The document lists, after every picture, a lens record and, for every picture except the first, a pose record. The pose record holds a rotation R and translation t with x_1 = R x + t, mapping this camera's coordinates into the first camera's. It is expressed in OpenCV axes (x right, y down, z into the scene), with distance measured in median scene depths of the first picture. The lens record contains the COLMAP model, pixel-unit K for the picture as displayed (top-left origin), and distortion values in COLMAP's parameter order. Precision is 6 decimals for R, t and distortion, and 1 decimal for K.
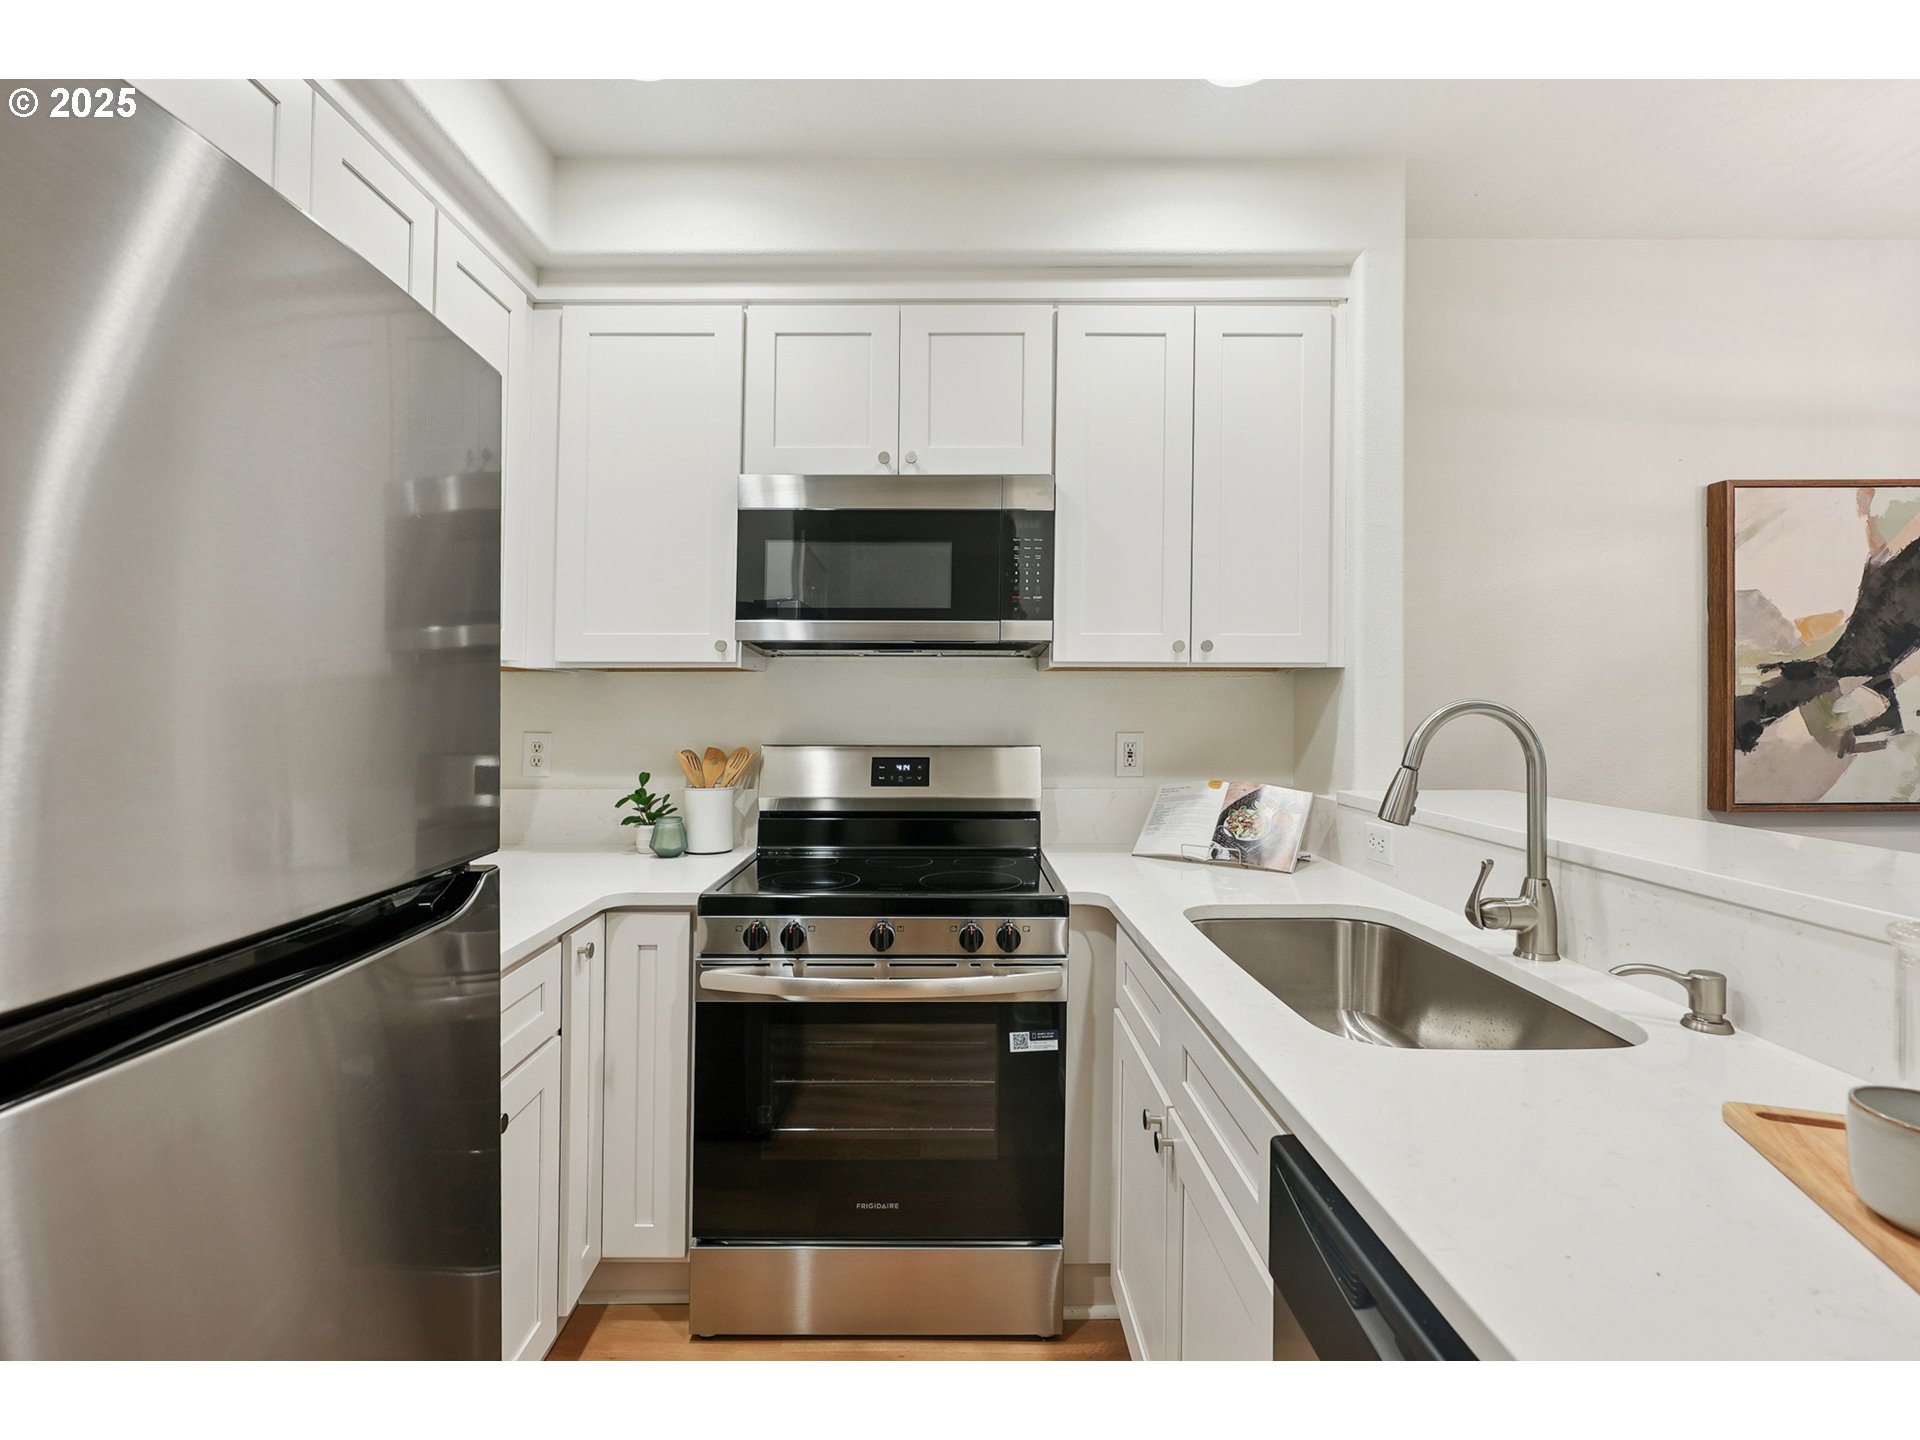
lens RADIAL K [[963.1, 0, 955.5], [0, 963.1, 712.0], [0, 0, 1]] dist [-0.003445, -0.000809]
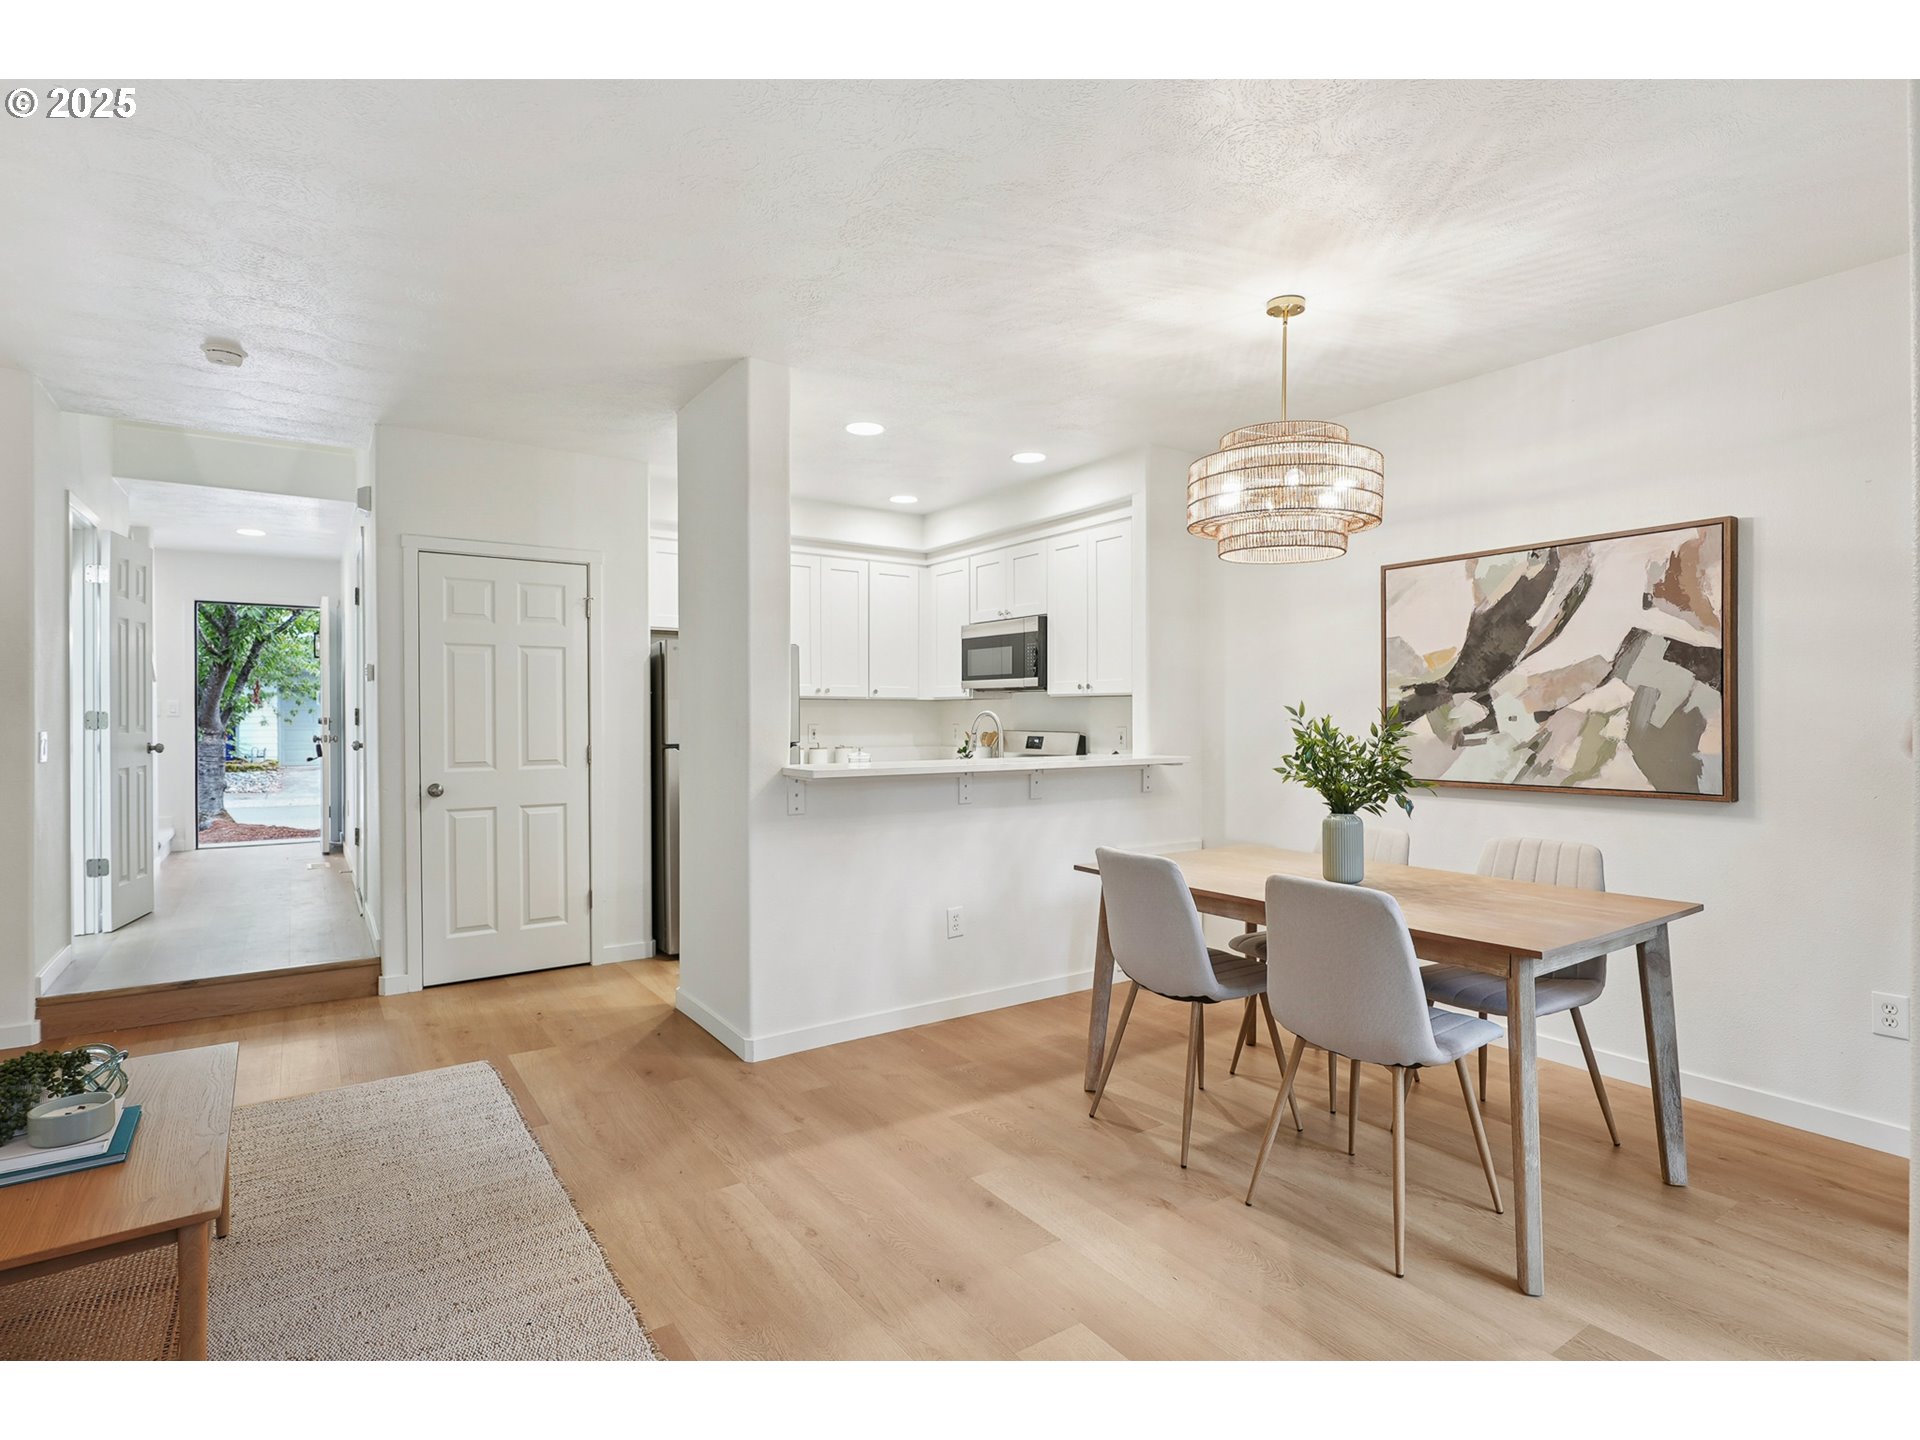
lens RADIAL K [[963.1, 0, 955.5], [0, 963.1, 712.0], [0, 0, 1]] dist [-0.003445, -0.000809]
pose [[0.562385, -0.001704, -0.826874, 1.692403], [0.003888, 0.999992, 0.000583, -0.012264], [0.826867, -0.003542, 0.562387, -0.425531]]
